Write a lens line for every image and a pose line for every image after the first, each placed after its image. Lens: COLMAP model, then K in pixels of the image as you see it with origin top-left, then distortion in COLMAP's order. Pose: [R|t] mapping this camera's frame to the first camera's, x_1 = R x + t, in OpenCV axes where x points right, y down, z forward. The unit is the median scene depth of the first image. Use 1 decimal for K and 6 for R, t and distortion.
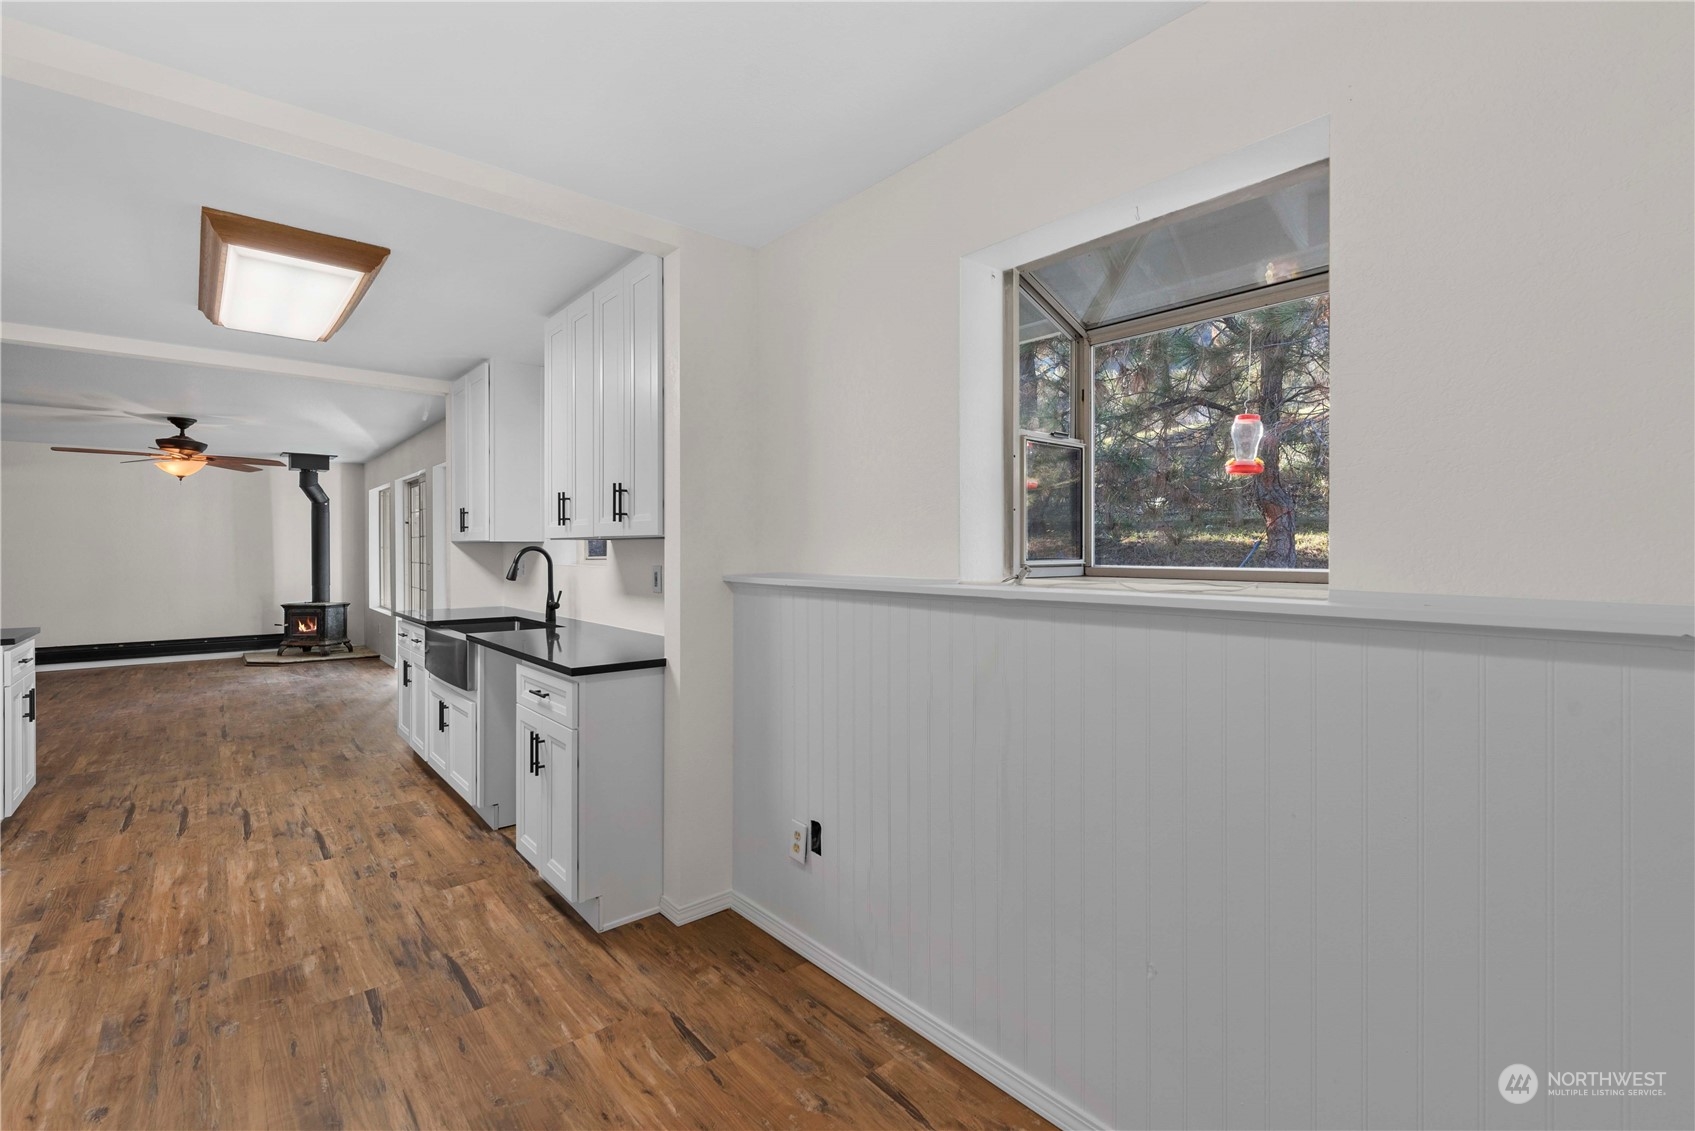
lens RADIAL K [[729.1, 0, 838.8], [0, 729.1, 551.0], [0, 0, 1]] dist [0.001172, -0.001200]
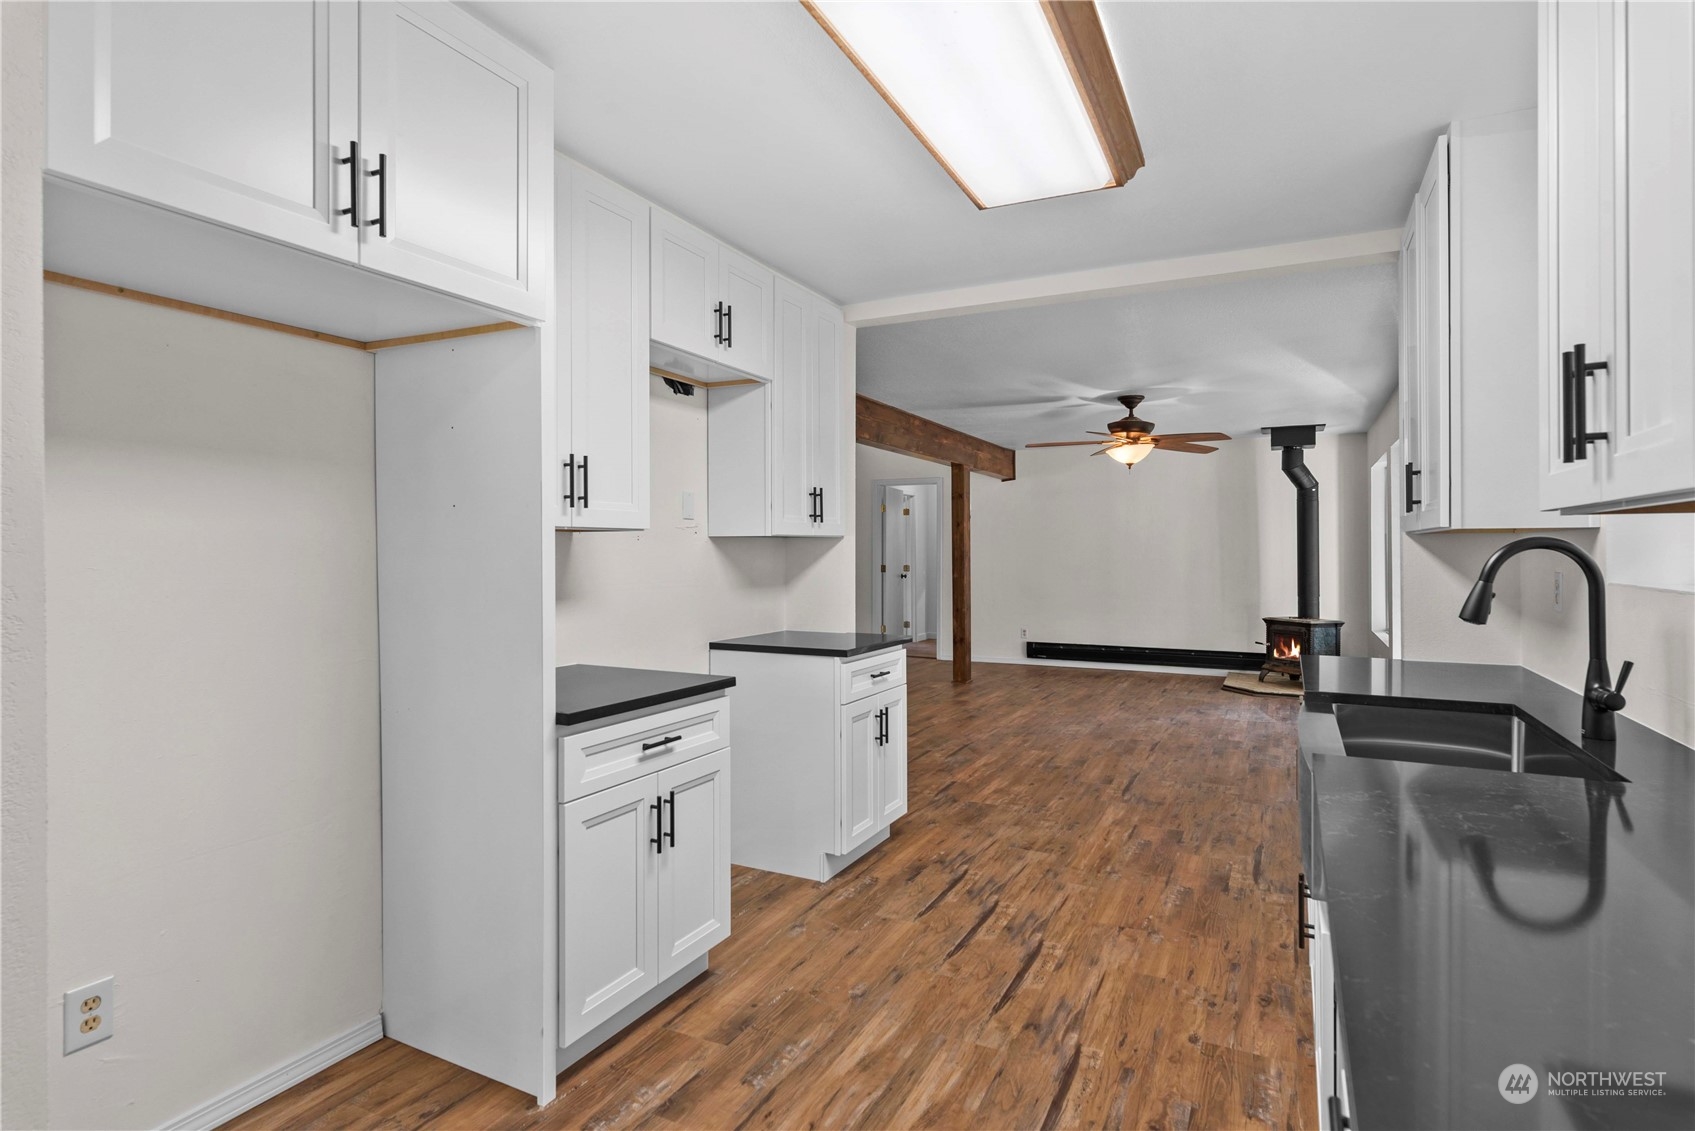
lens RADIAL K [[865.1, 0, 872.9], [0, 865.1, 545.2], [0, 0, 1]] dist [0.007623, -0.001321]
pose [[0.402868, -0.004953, -0.915245, -0.177823], [-0.003069, 0.999972, -0.006763, 0.002613], [0.915253, 0.005534, 0.402842, 0.614901]]
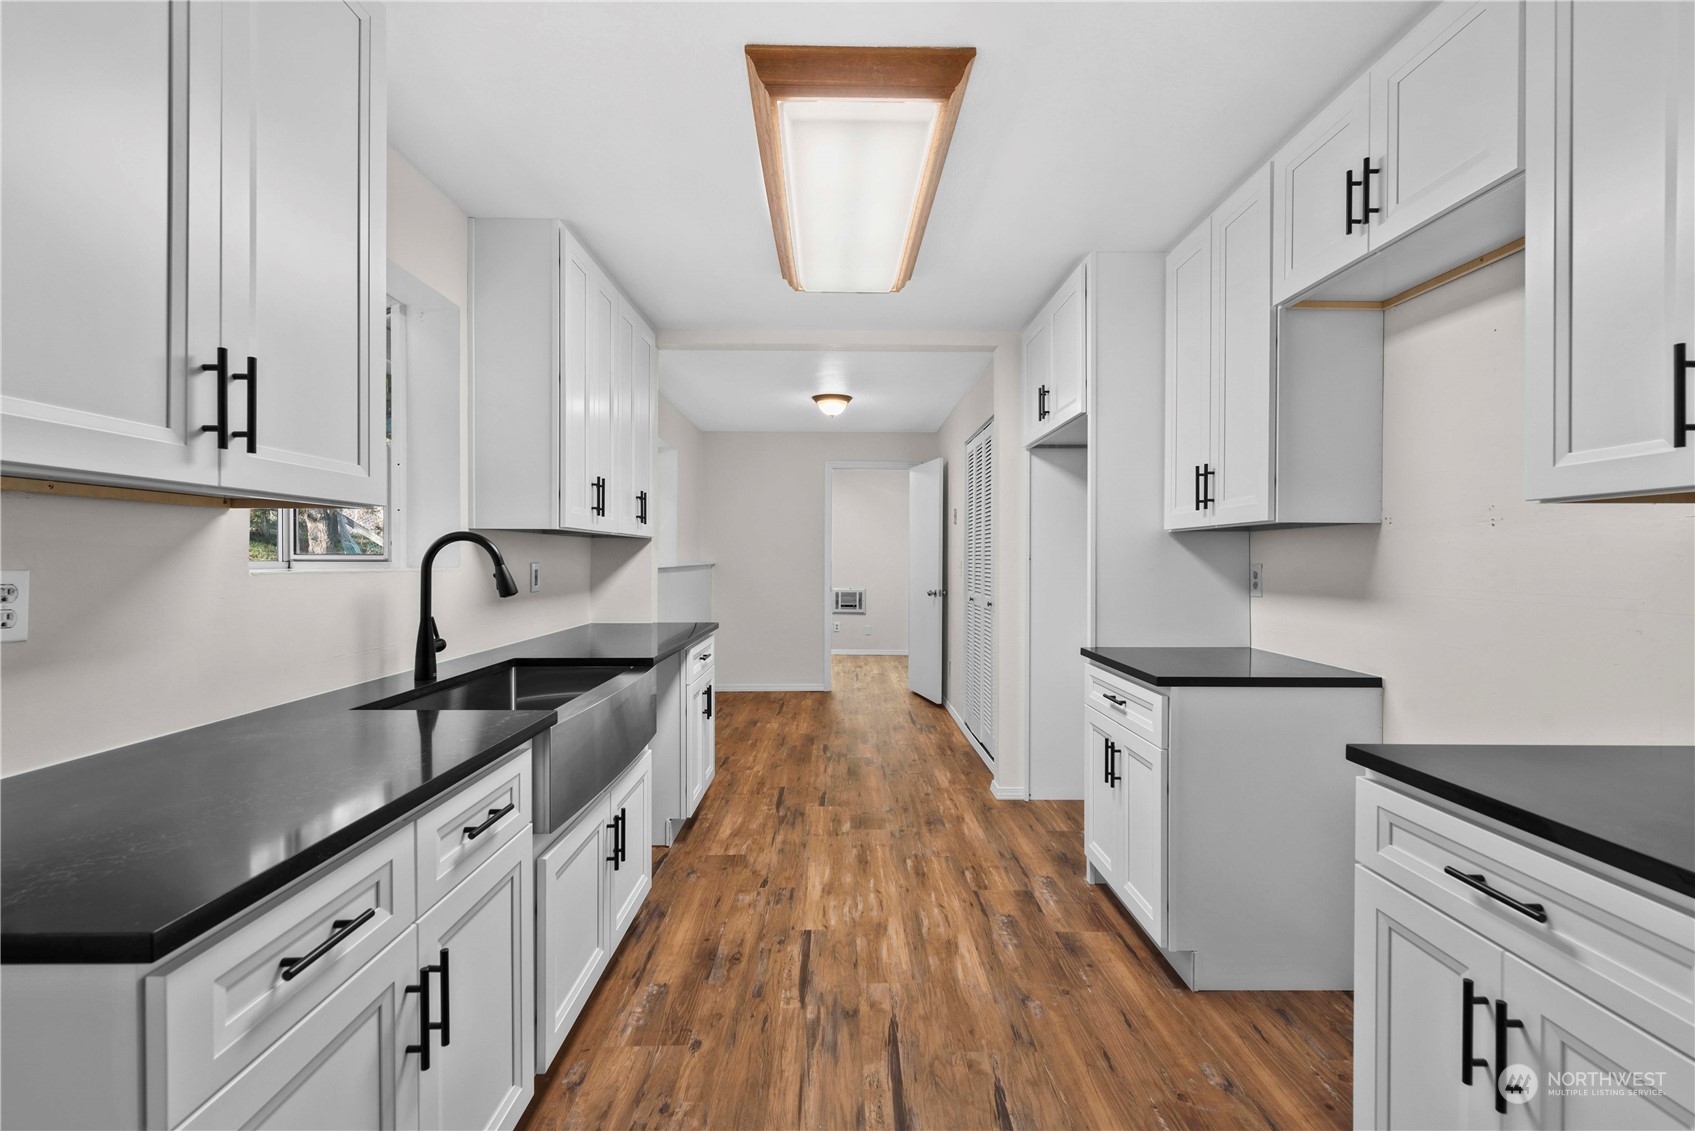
lens RADIAL K [[729.1, 0, 832.6], [0, 729.1, 563.9], [0, 0, 1]] dist [0.001172, -0.001200]
pose [[-0.751355, -0.005977, 0.659872, -1.189915], [0.000646, 0.999952, 0.009792, 0.012936], [-0.659898, 0.007783, -0.751315, 1.508073]]
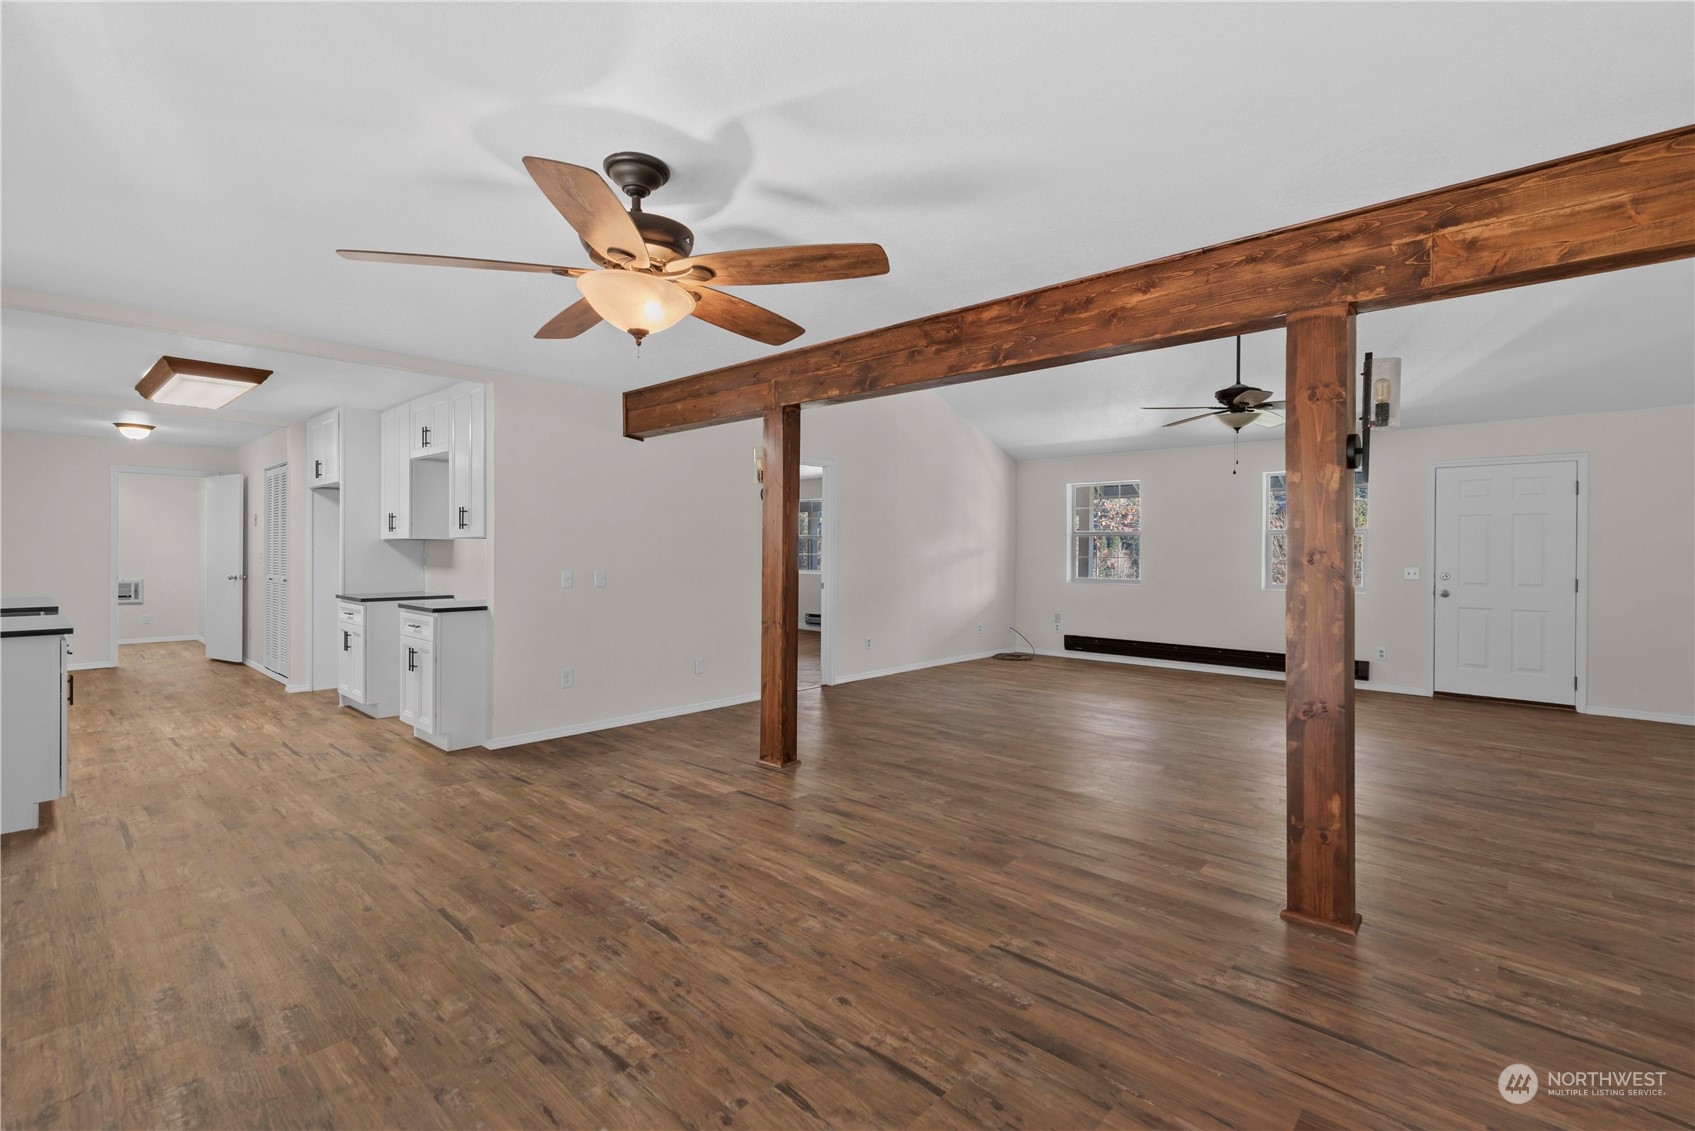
lens RADIAL K [[771.1, 0, 855.7], [0, 771.1, 550.7], [0, 0, 1]] dist [0.001350, -0.001122]
pose [[-0.992896, -0.002813, -0.118956, -1.898536], [-0.003264, 0.999988, 0.003598, 0.001131], [0.118944, 0.003961, -0.992893, 2.725545]]
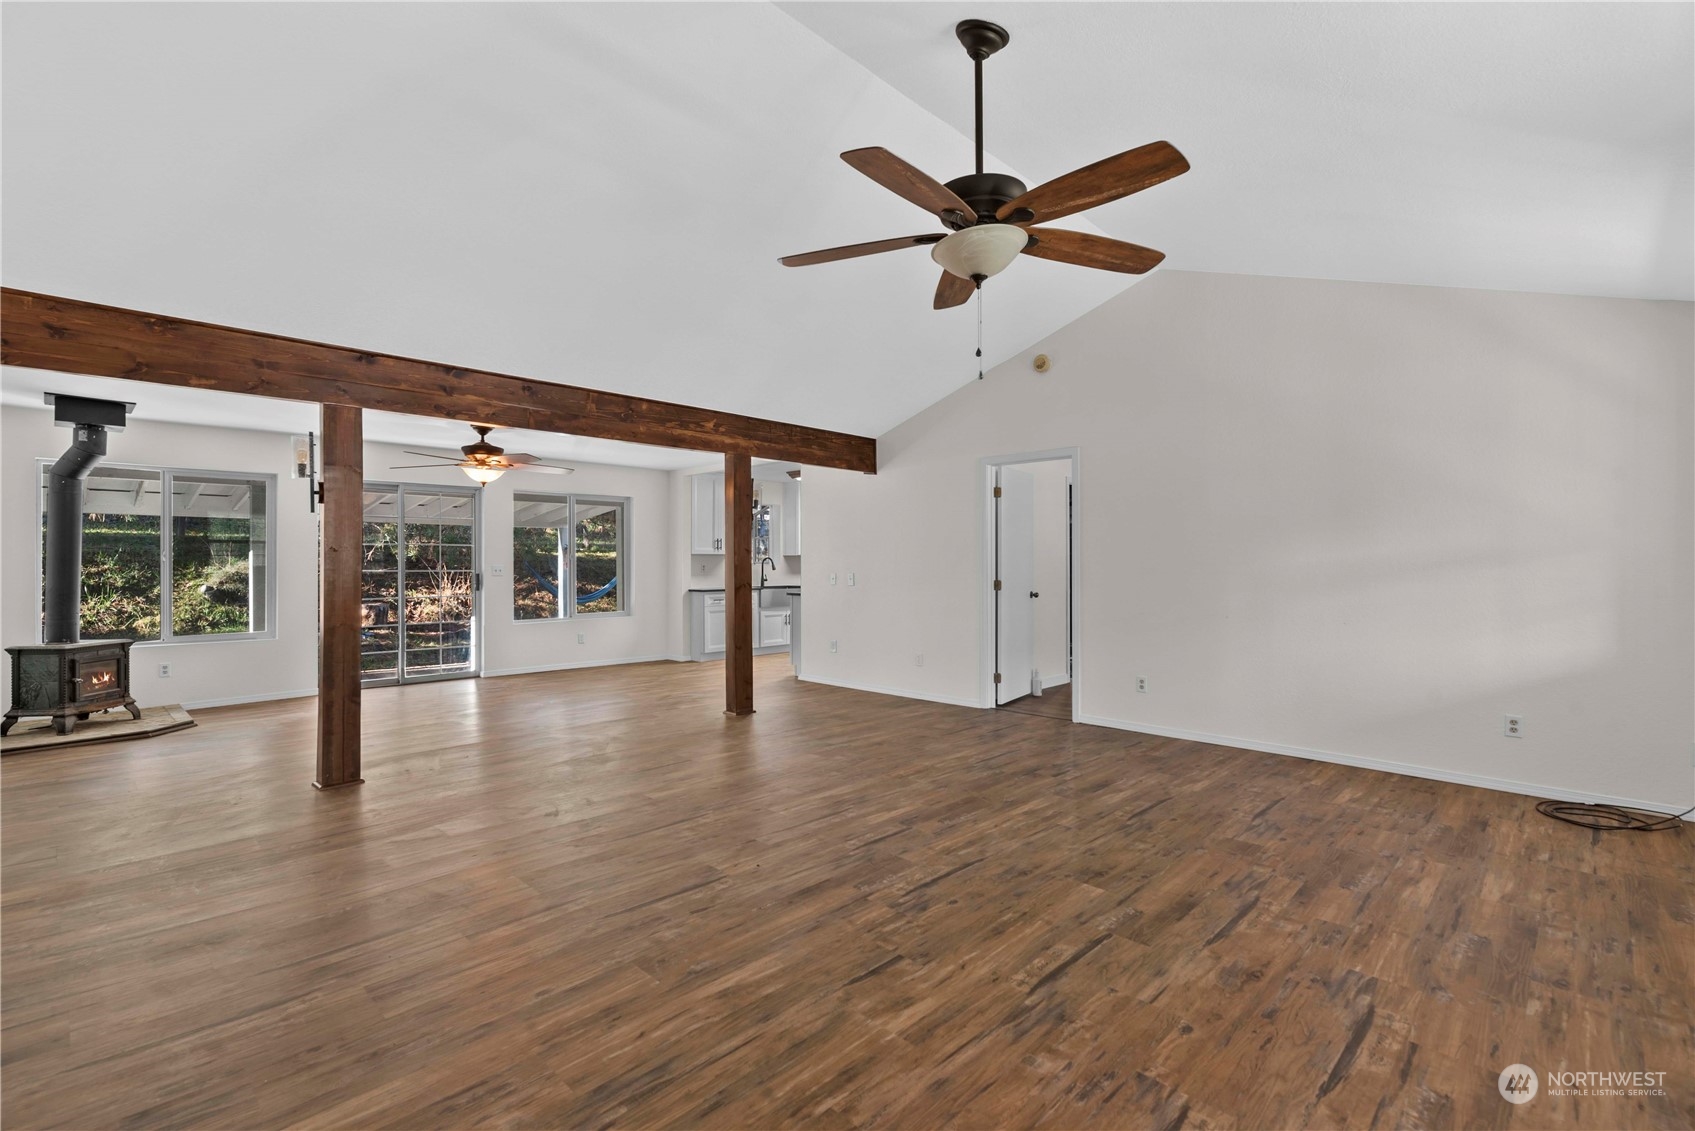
lens RADIAL K [[729.1, 0, 864.2], [0, 729.1, 563.5], [0, 0, 1]] dist [0.001172, -0.001200]
pose [[-0.069047, 0.000738, 0.997613, -3.835604], [0.002915, 0.999996, -0.000538, 0.021821], [-0.997609, 0.002871, -0.069048, 1.085321]]
